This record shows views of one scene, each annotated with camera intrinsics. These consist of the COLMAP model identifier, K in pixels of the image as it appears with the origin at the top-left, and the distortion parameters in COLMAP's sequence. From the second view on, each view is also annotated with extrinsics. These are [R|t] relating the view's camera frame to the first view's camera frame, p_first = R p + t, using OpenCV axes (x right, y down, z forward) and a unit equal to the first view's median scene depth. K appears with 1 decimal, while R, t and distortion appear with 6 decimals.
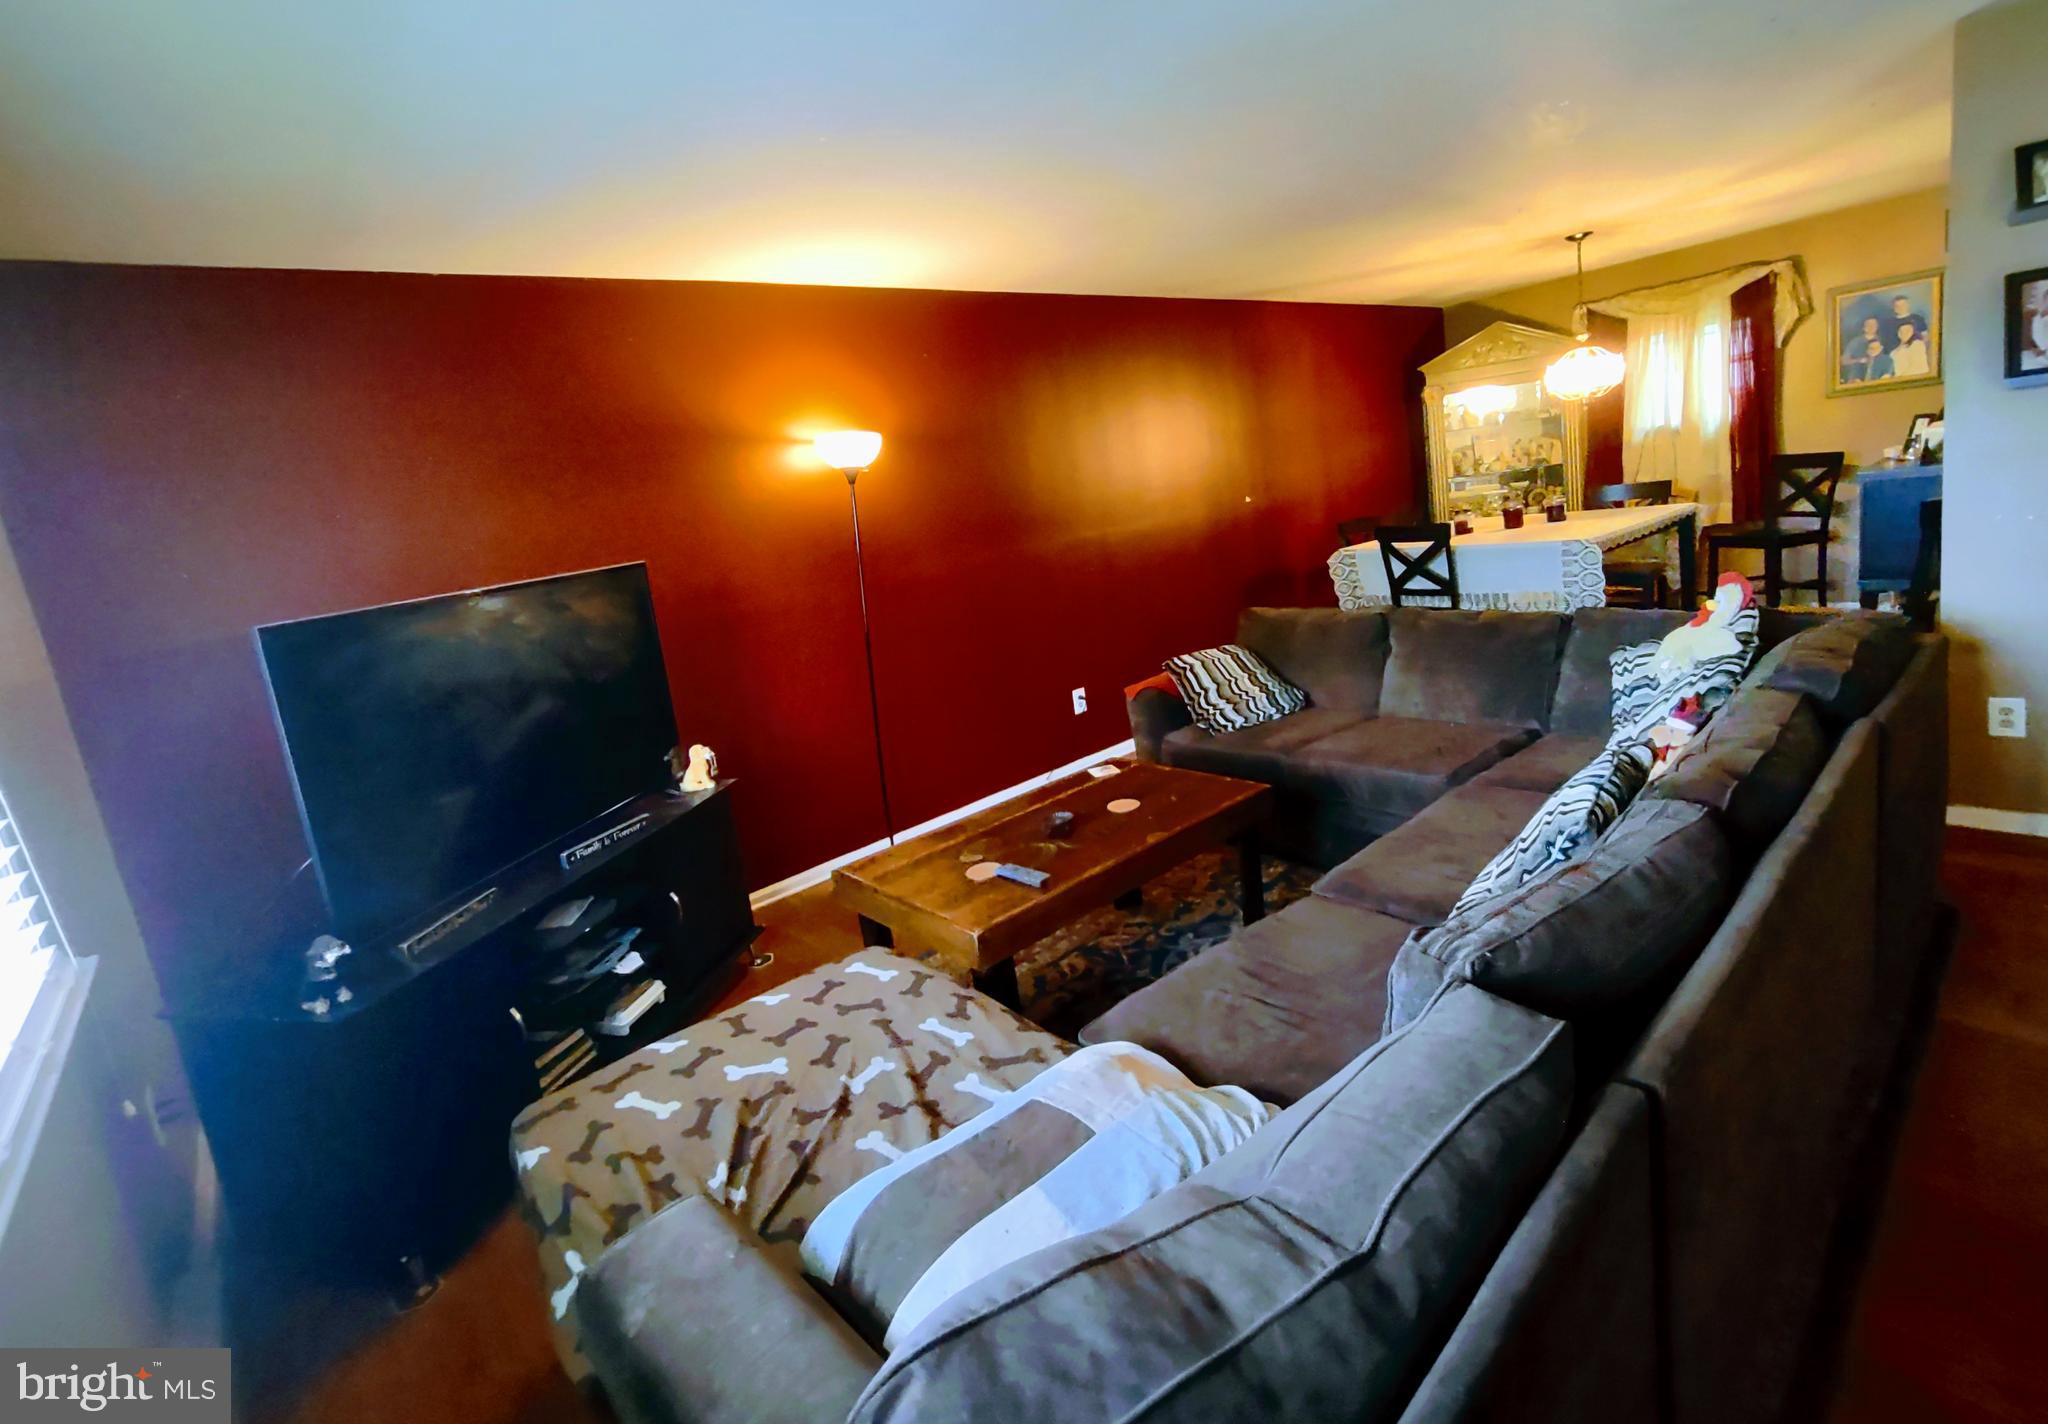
lens RADIAL K [[926.2, 0, 1041.7], [0, 926.2, 648.8], [0, 0, 1]] dist [0.003878, -0.000073]
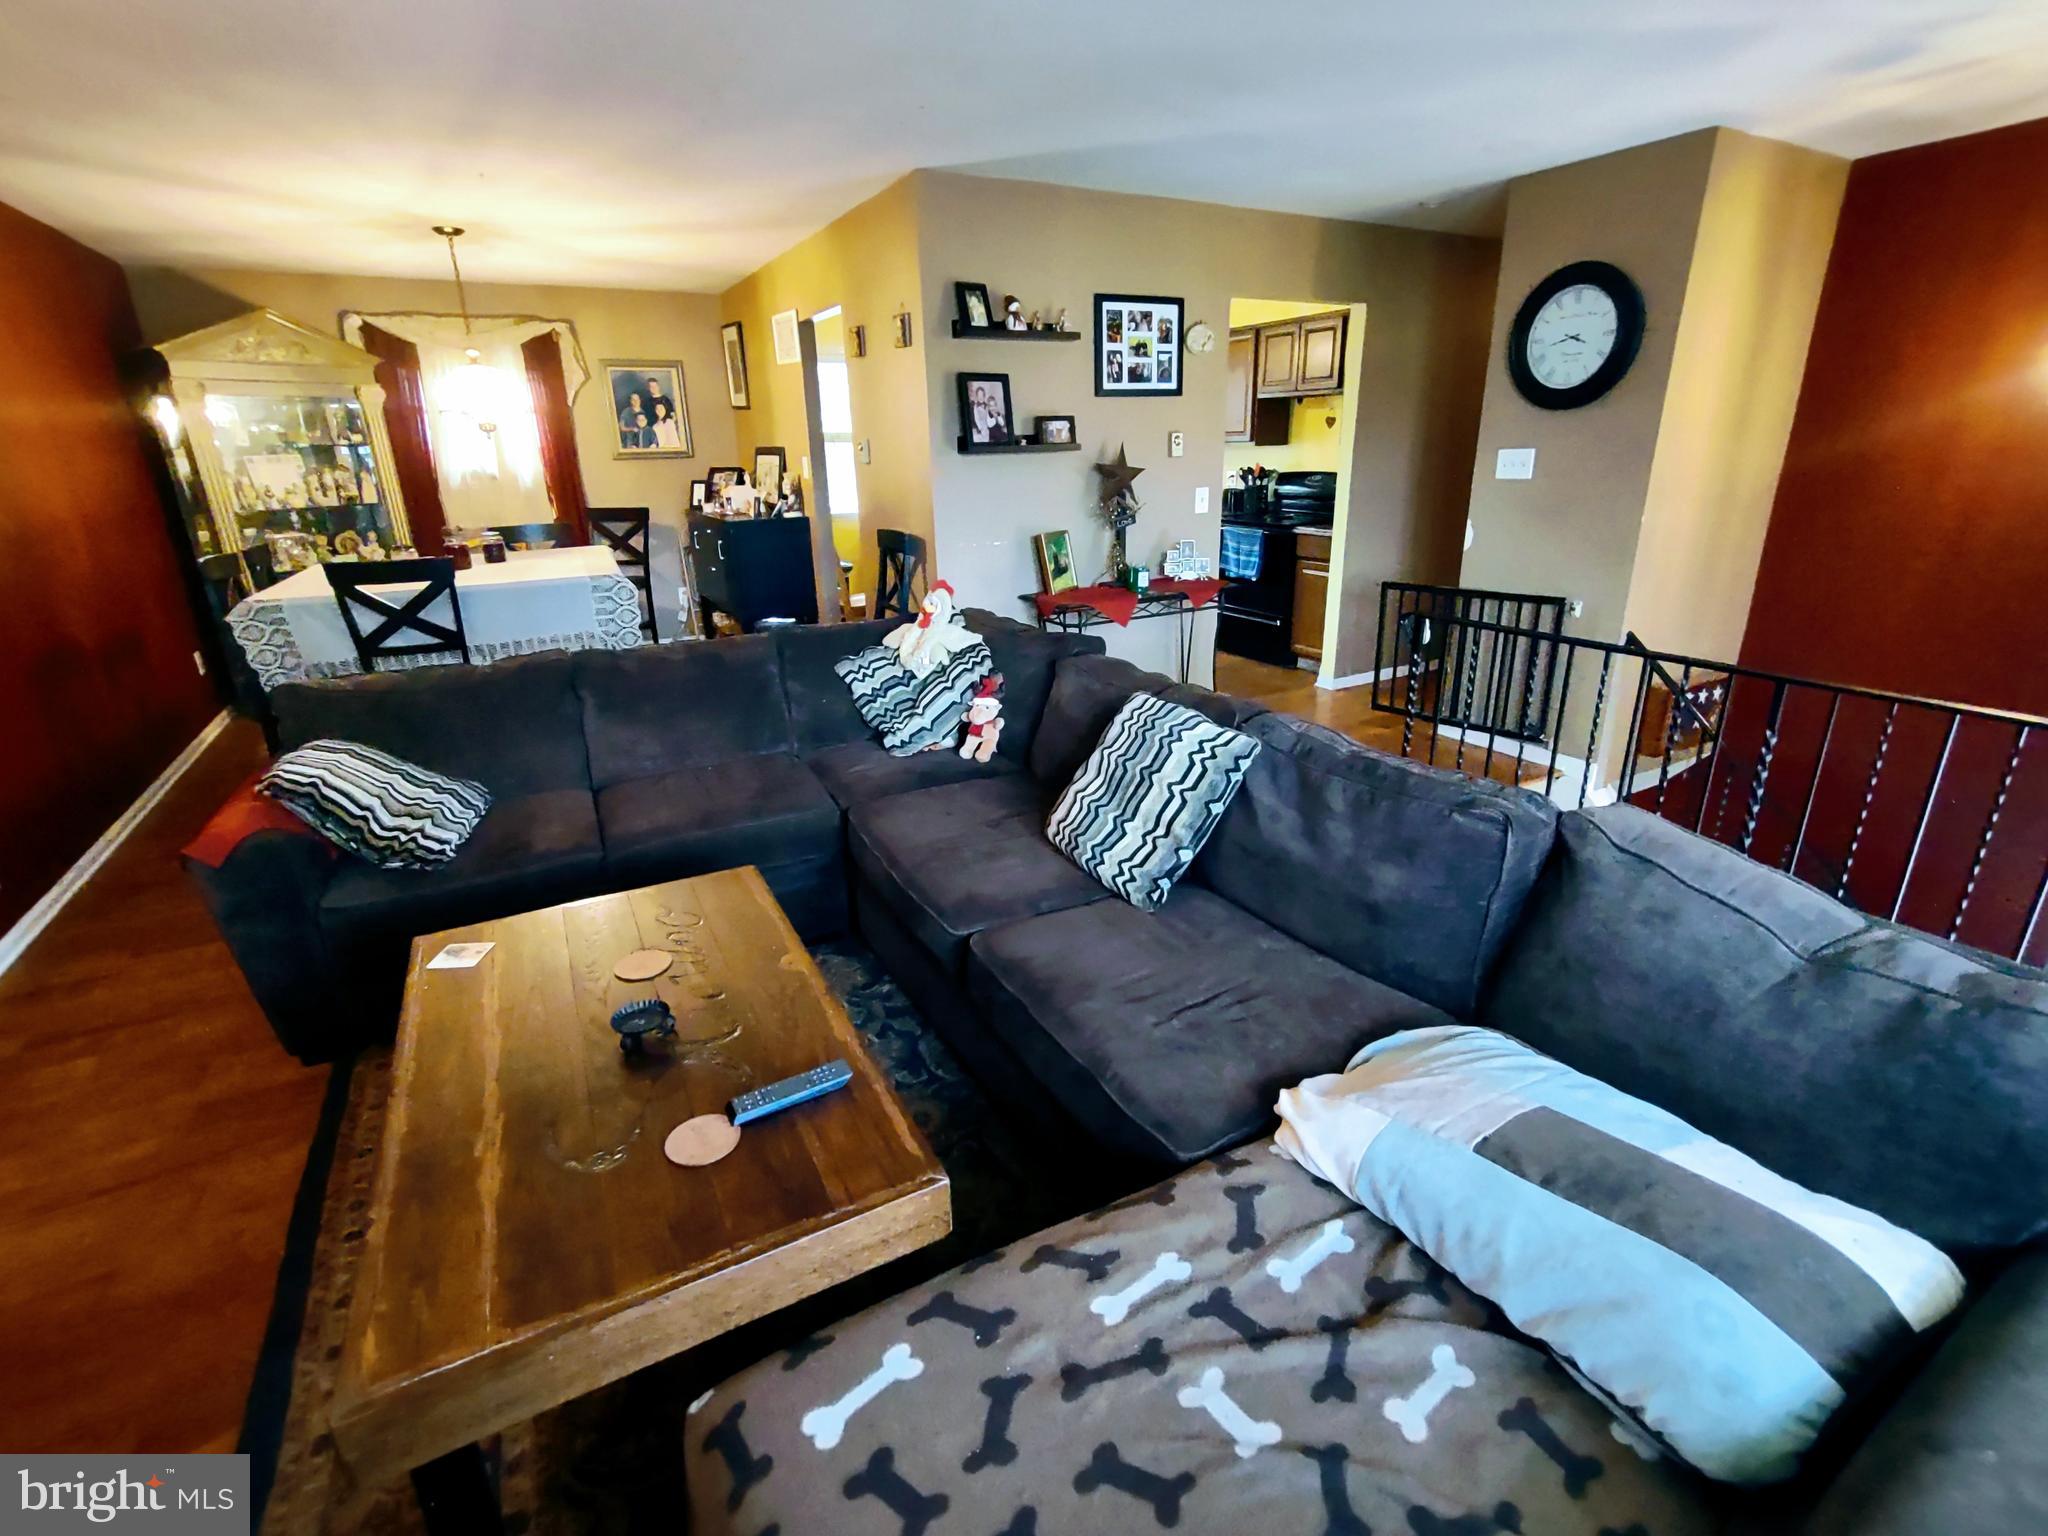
lens RADIAL K [[934.7, 0, 1023.9], [0, 934.7, 773.3], [0, 0, 1]] dist [-0.008194, 0.002954]
pose [[0.227747, -0.198256, 0.953324, -0.212708], [0.153728, 0.974095, 0.165850, -0.010061], [-0.961509, 0.108781, 0.252325, 0.293794]]
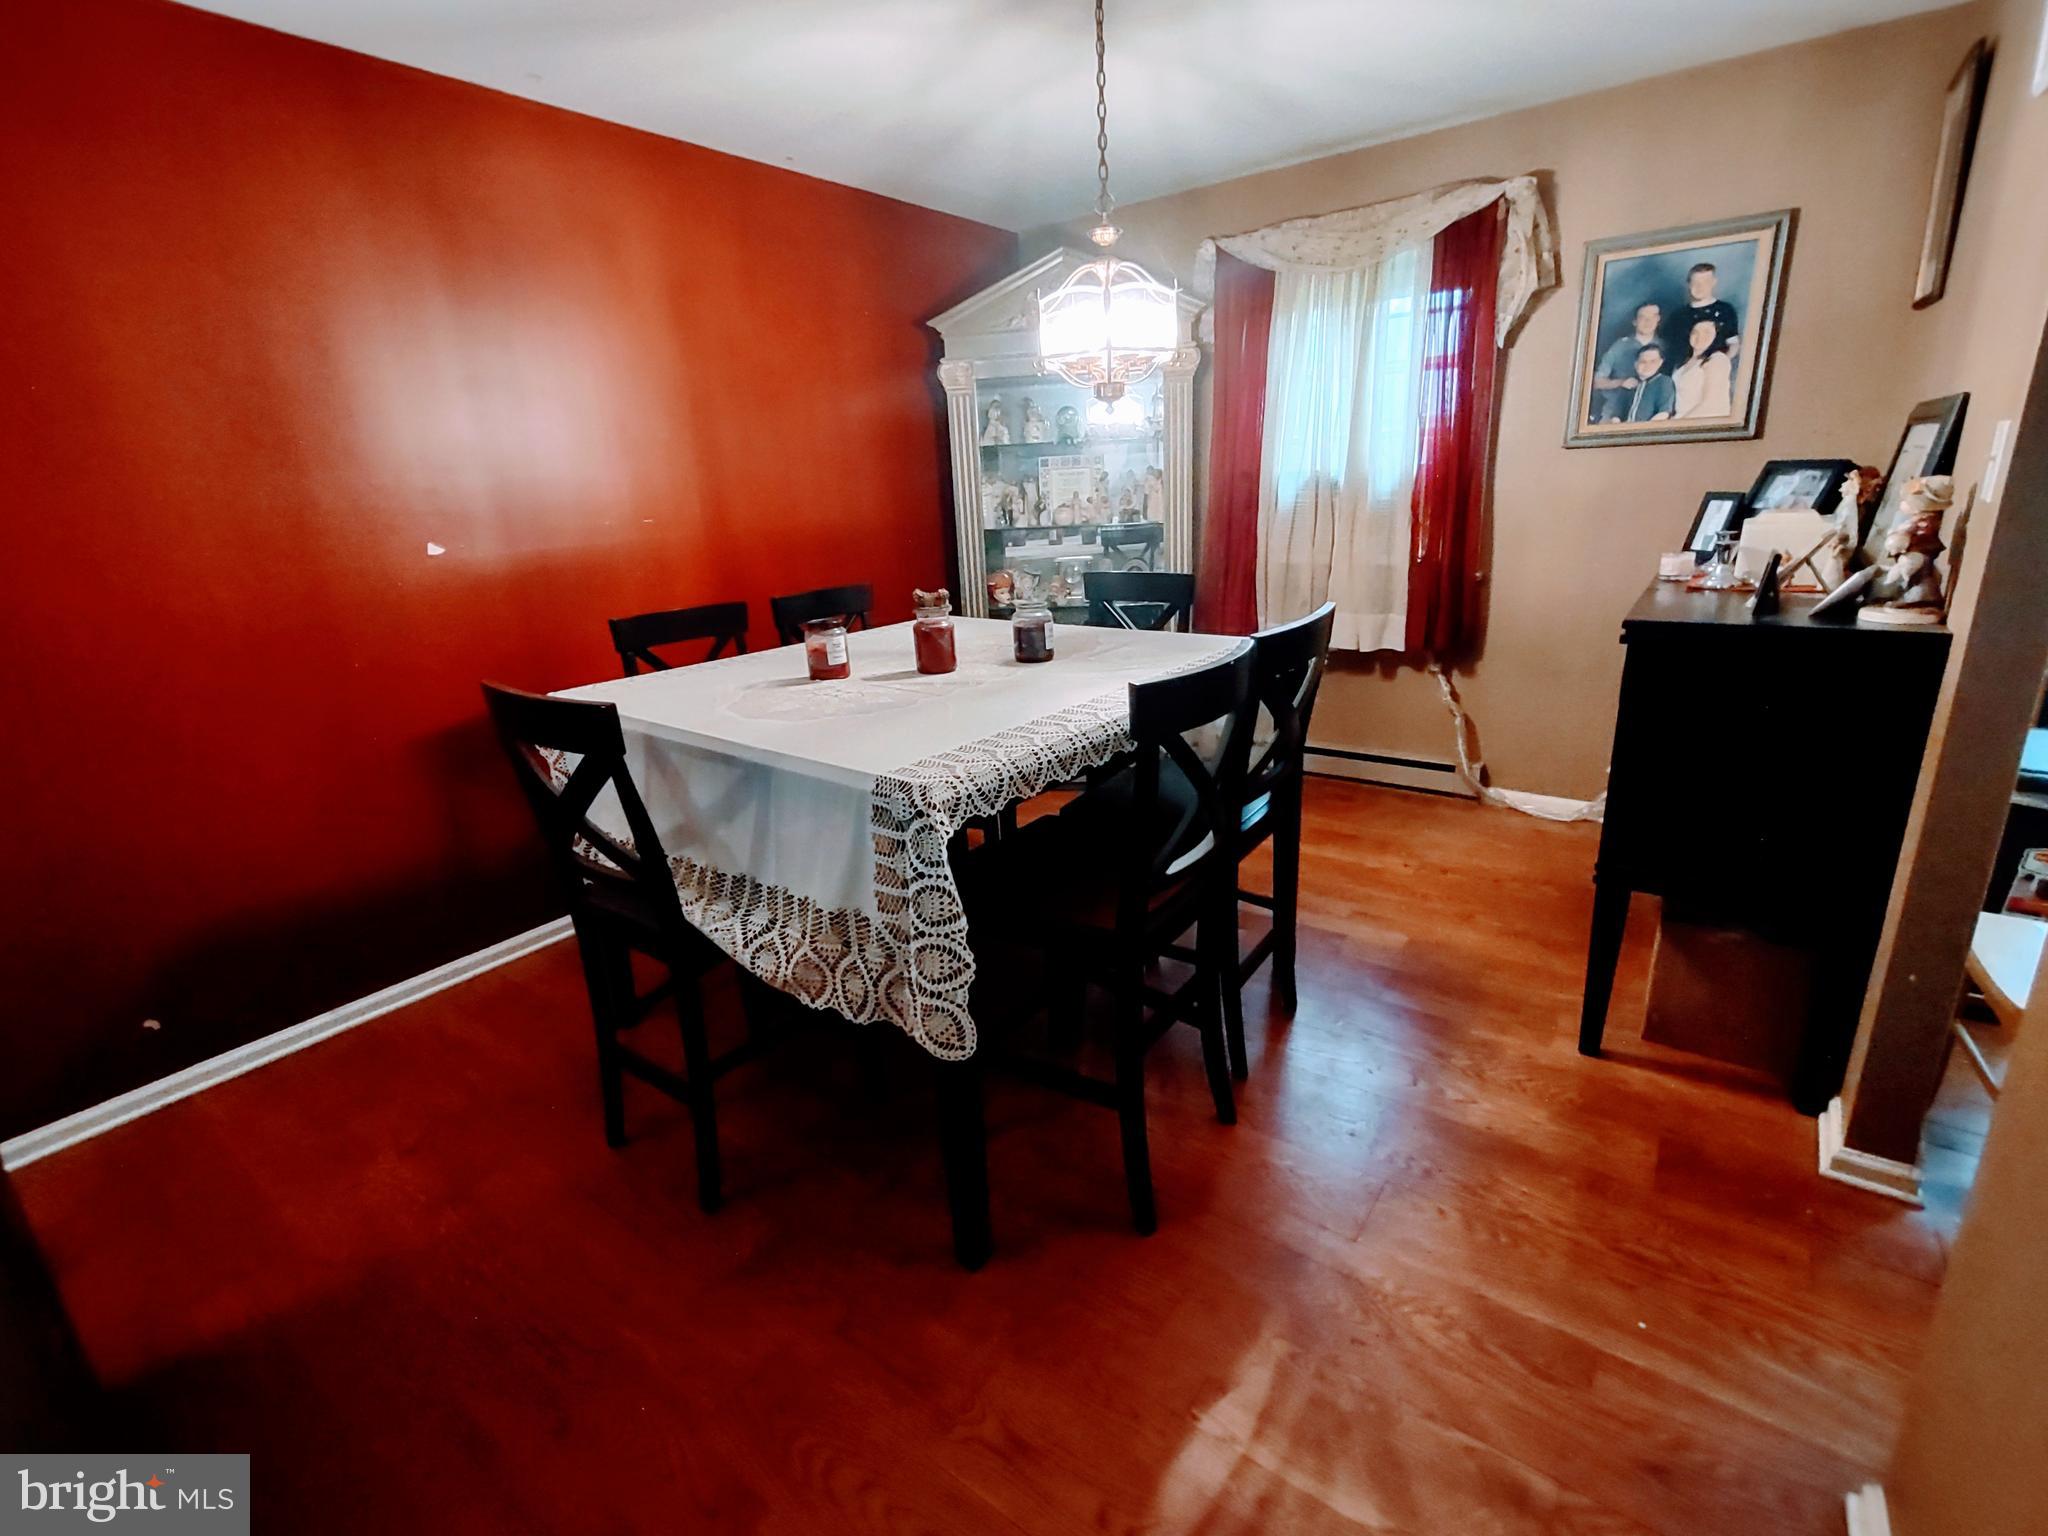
lens RADIAL K [[934.7, 0, 1017.0], [0, 934.7, 761.2], [0, 0, 1]] dist [-0.008194, 0.002954]
pose [[0.976315, 0.029848, 0.214285, 0.431993], [-0.051514, 0.994024, 0.096245, -0.125951], [-0.210131, -0.105004, 0.972018, 0.533068]]
